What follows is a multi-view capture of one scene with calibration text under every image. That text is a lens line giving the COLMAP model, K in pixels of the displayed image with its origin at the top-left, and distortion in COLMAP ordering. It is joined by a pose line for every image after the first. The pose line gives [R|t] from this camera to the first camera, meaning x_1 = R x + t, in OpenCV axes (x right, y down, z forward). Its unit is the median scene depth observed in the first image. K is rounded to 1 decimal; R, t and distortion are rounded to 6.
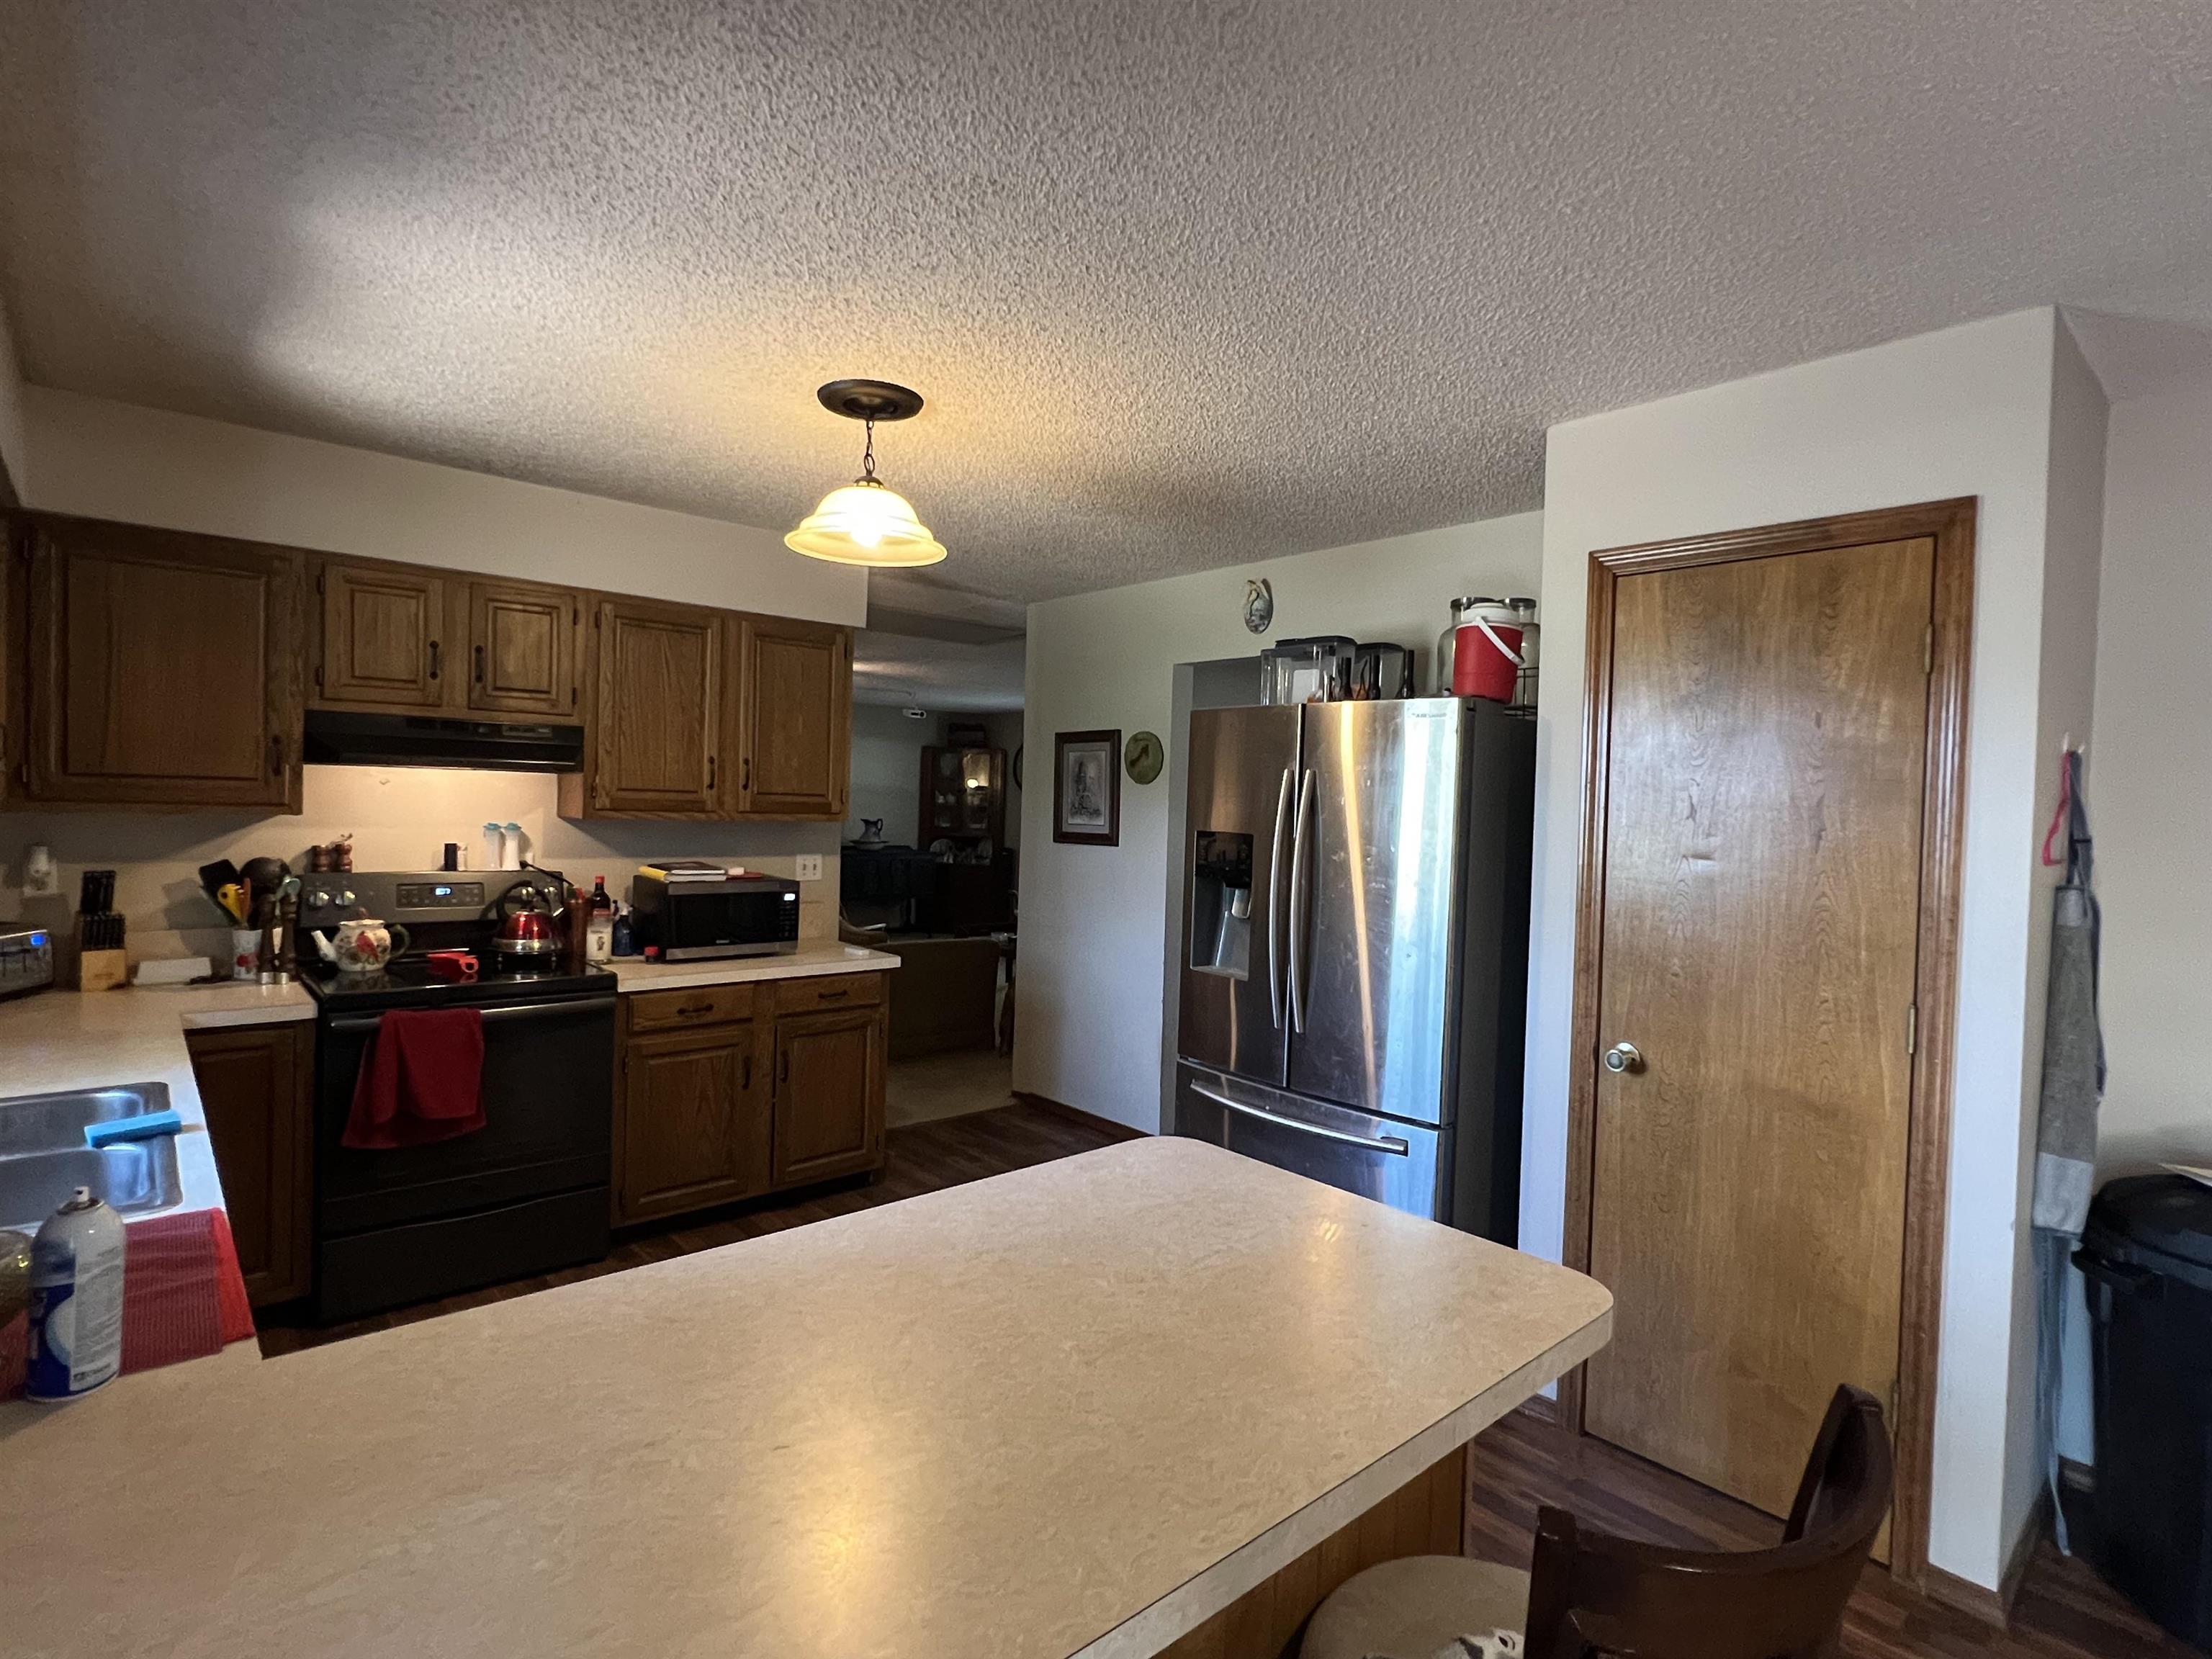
lens RADIAL K [[1104.9, 0, 1092.7], [0, 1104.9, 823.9], [0, 0, 1]] dist [-0.001622, 0.000006]
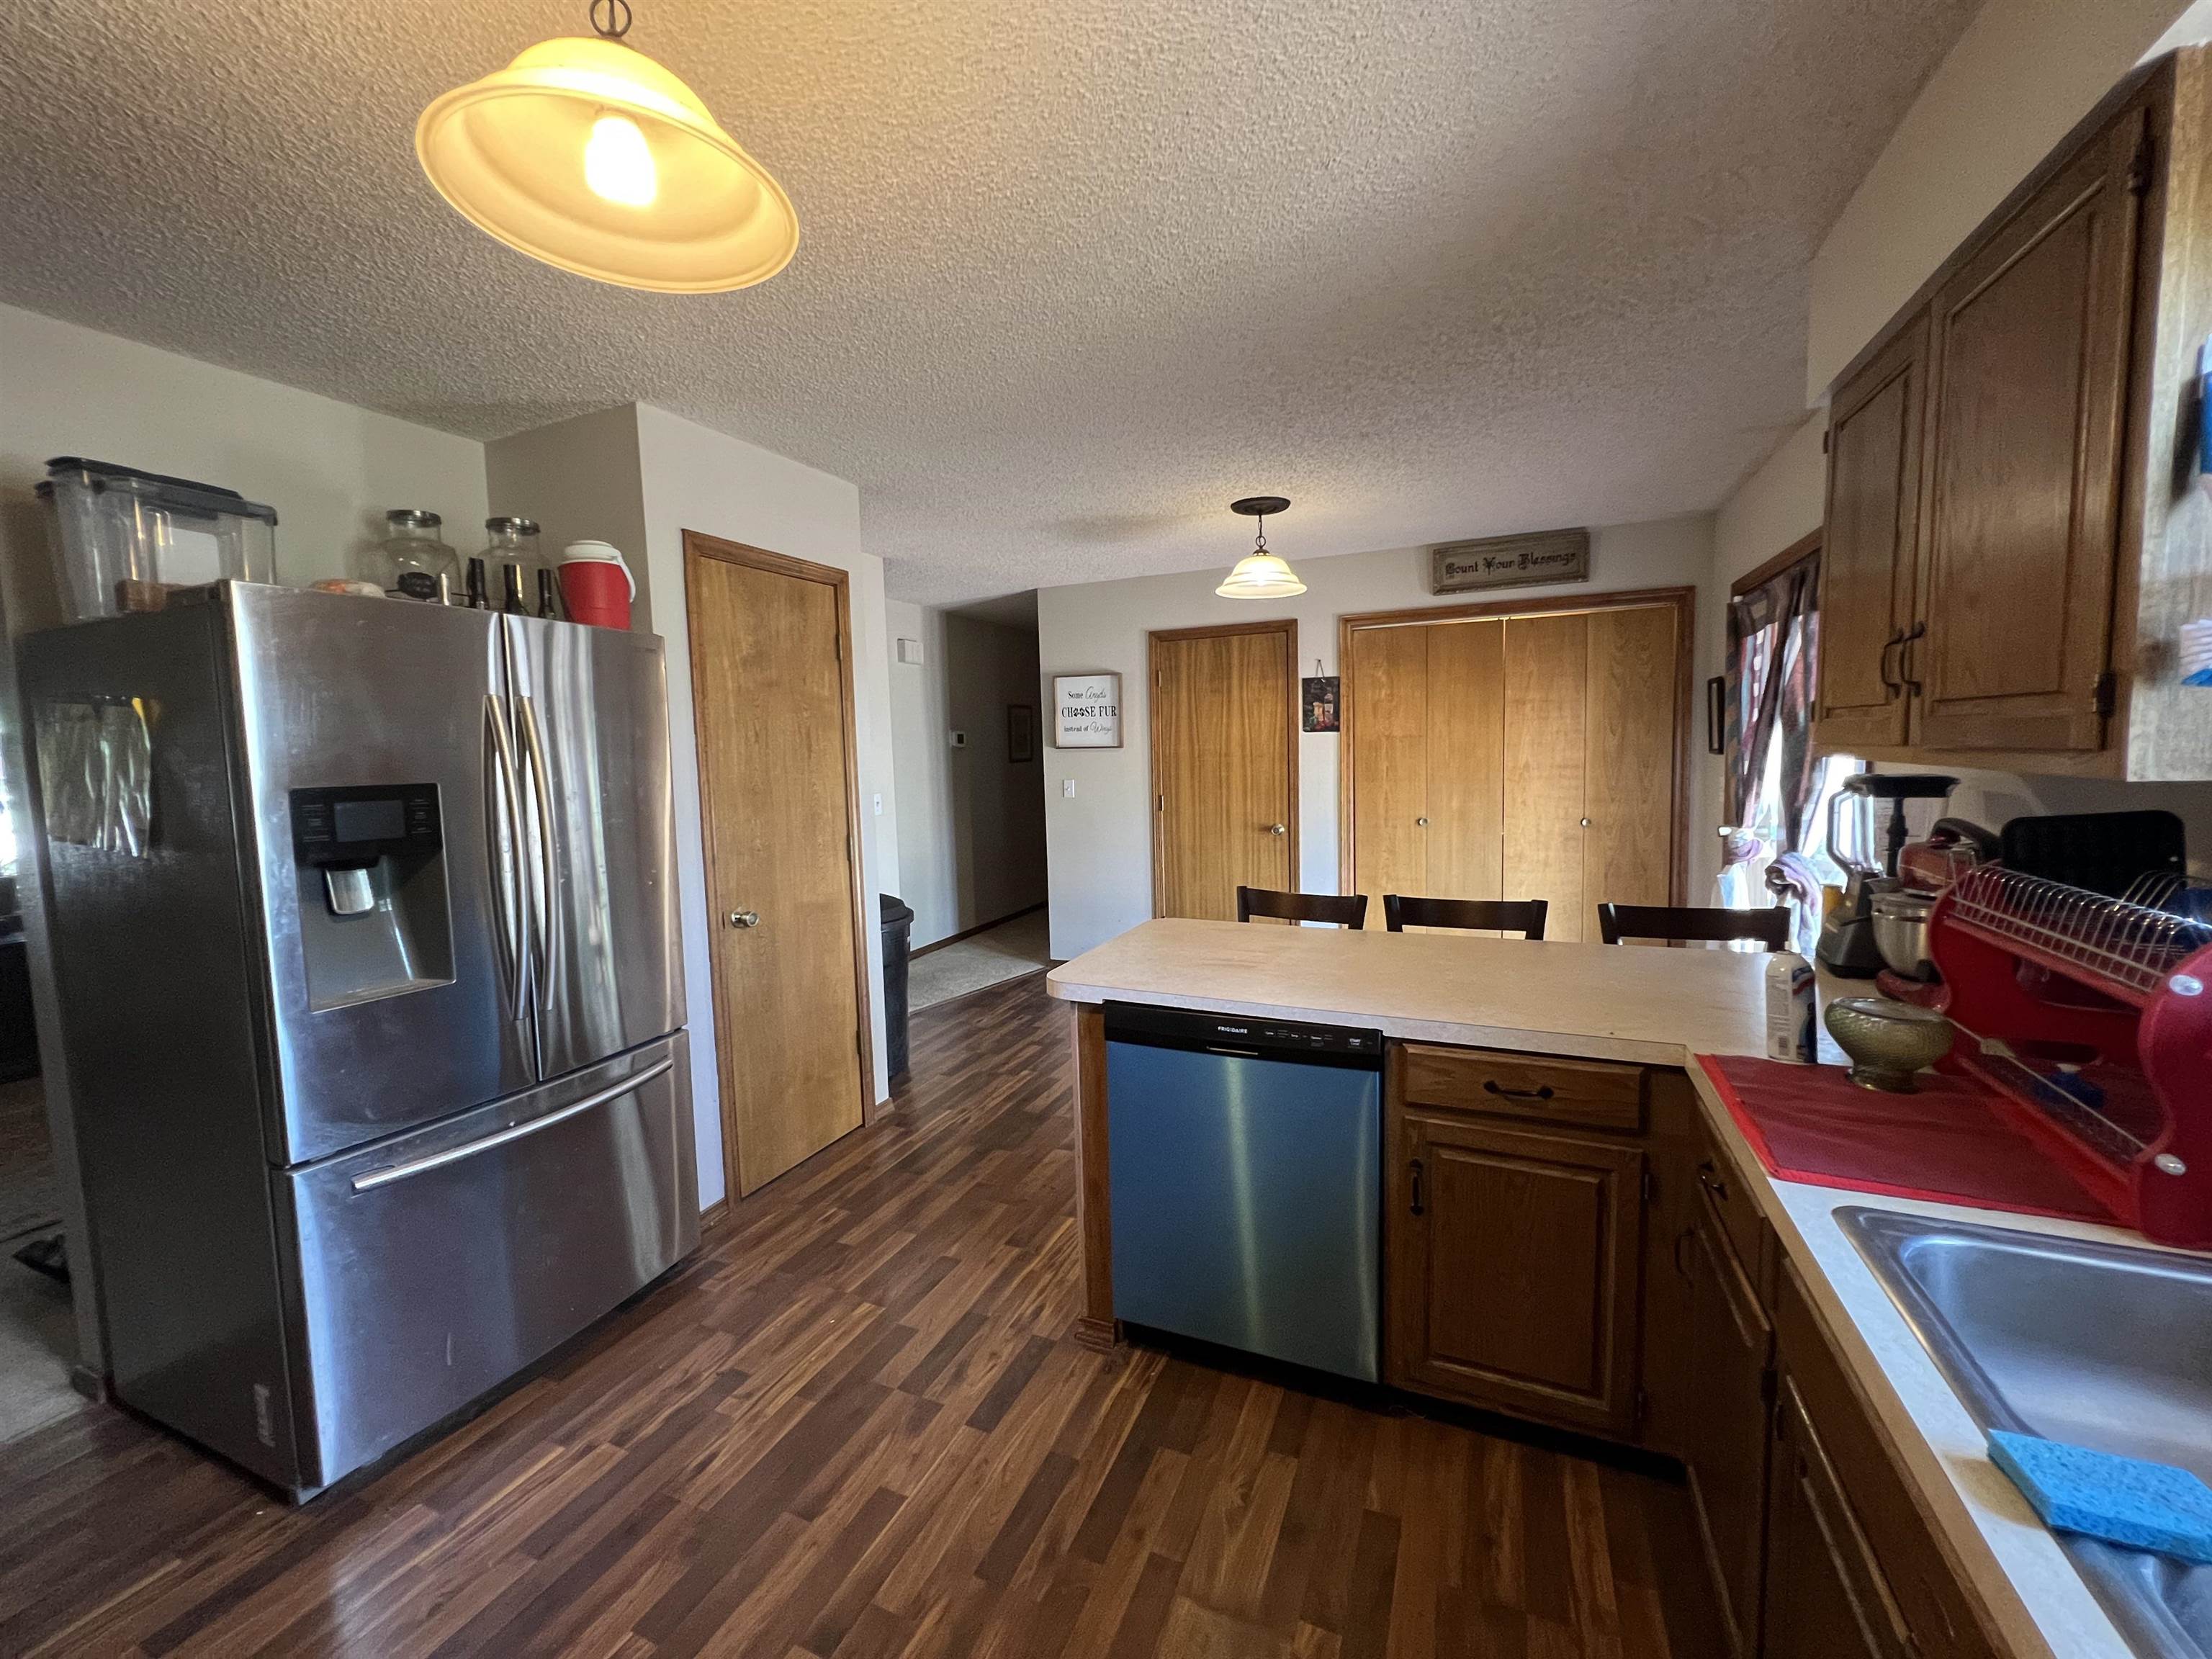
lens RADIAL K [[883.5, 0, 1106.0], [0, 883.5, 829.5], [0, 0, 1]] dist [0.000358, 0.000025]
pose [[-0.425317, -0.100624, 0.899433, -0.552948], [0.029467, 0.991734, 0.124885, -0.018216], [-0.904564, 0.079620, -0.418836, 0.832047]]
